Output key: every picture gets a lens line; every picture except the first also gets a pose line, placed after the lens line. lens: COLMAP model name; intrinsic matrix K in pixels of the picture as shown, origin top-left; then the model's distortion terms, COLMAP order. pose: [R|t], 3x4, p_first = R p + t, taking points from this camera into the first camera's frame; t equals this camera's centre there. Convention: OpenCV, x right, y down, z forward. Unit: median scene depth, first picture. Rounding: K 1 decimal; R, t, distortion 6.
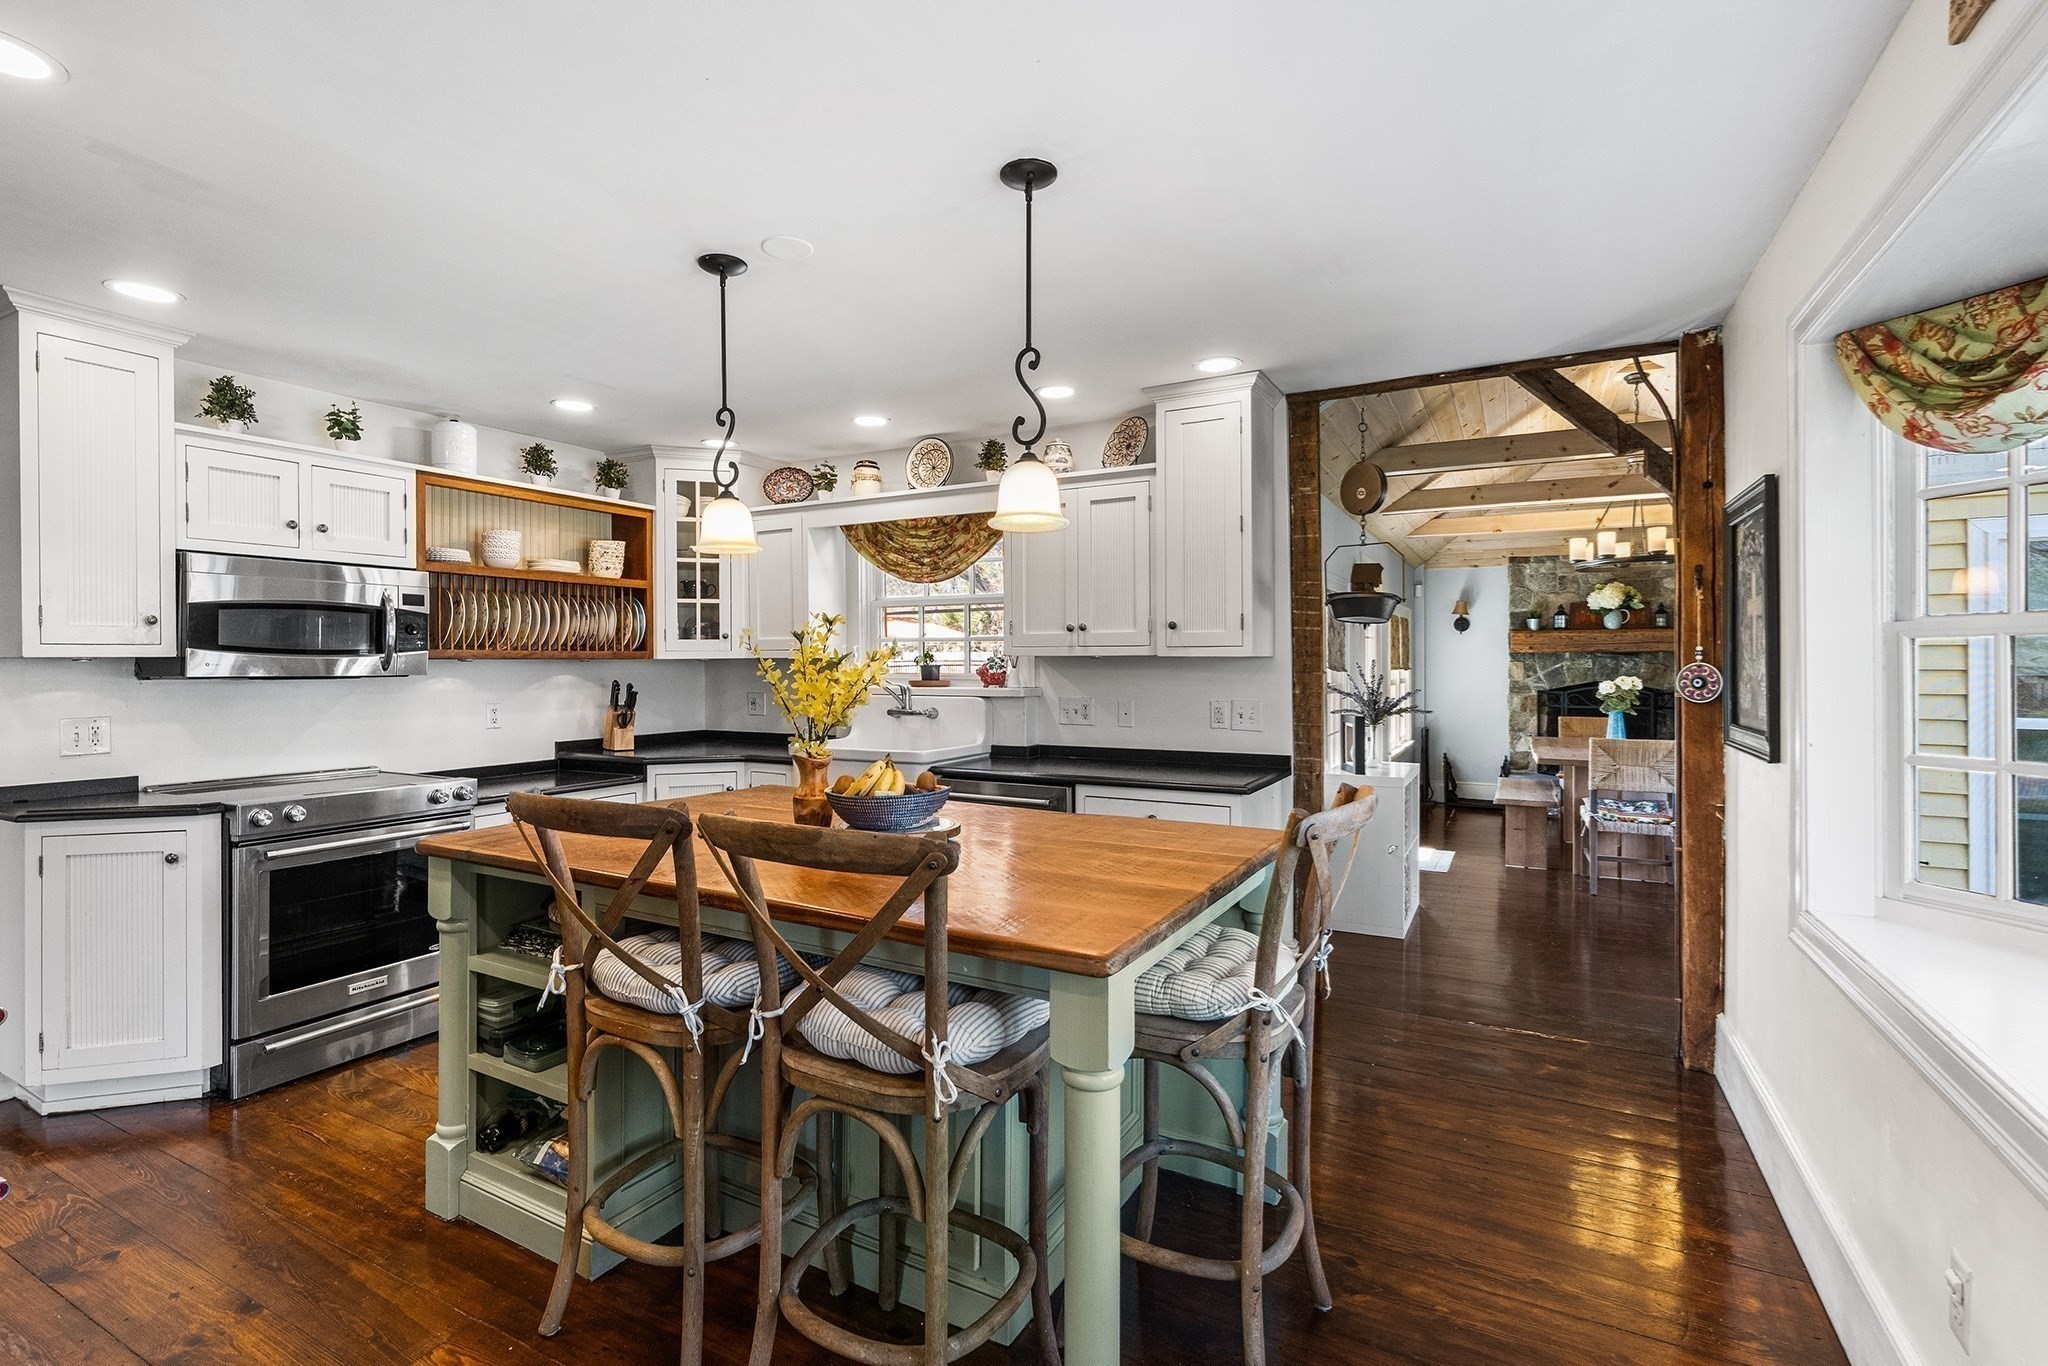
lens RADIAL K [[941.4, 0, 1012.9], [0, 941.4, 668.7], [0, 0, 1]] dist [-0.003322, -0.000073]
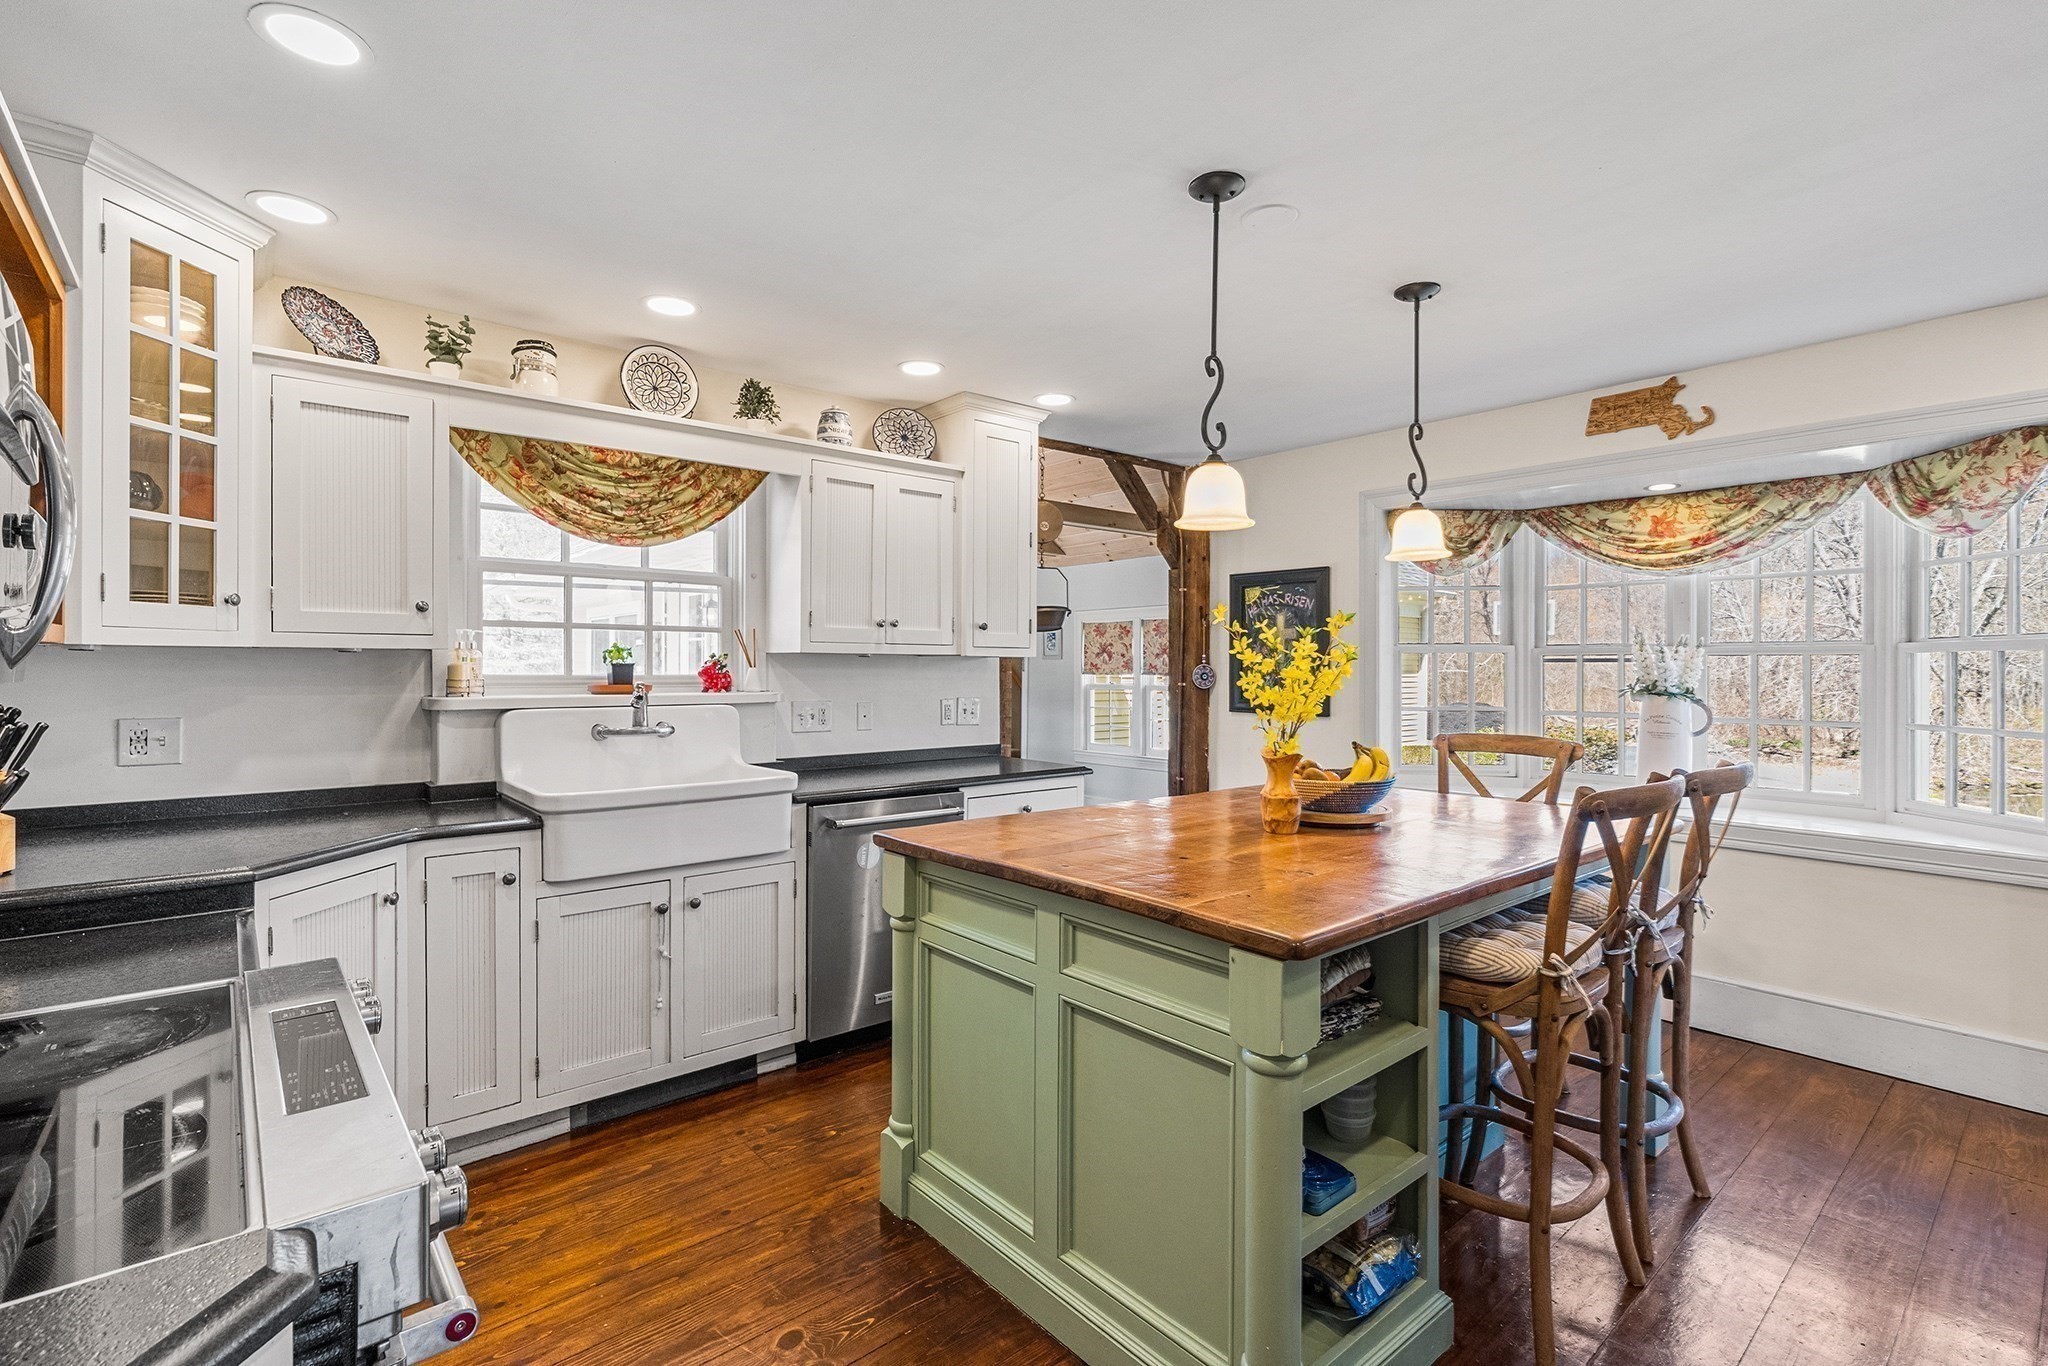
lens RADIAL K [[941.4, 0, 1015.6], [0, 941.4, 678.0], [0, 0, 1]] dist [-0.003322, -0.000073]
pose [[0.360073, -0.009162, 0.932879, -0.655978], [0.001087, 0.999955, 0.009401, 0.001252], [-0.932924, -0.002371, 0.360067, 0.488448]]
